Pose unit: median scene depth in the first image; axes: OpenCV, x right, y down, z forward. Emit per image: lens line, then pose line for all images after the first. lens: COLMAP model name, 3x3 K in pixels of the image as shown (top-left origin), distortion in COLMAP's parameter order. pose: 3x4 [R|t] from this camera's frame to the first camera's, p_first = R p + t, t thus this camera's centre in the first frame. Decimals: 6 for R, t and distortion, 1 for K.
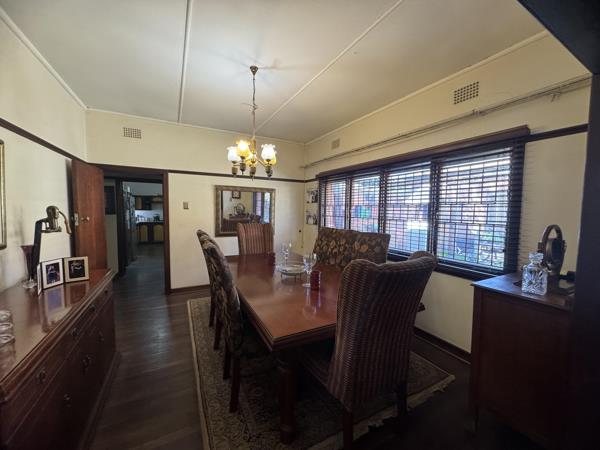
lens RADIAL K [[239.2, 0, 300.6], [0, 239.2, 222.8], [0, 0, 1]] dist [-0.000919, -0.000130]
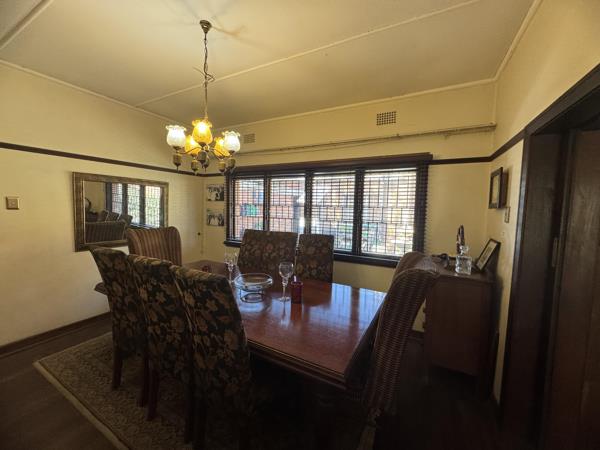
lens RADIAL K [[239.2, 0, 300.6], [0, 239.2, 222.8], [0, 0, 1]] dist [-0.000919, -0.000130]
pose [[0.829815, -0.031828, 0.557130, -0.263814], [0.020559, 0.999438, 0.026474, -0.029677], [-0.557659, -0.010514, 0.830003, 0.146773]]
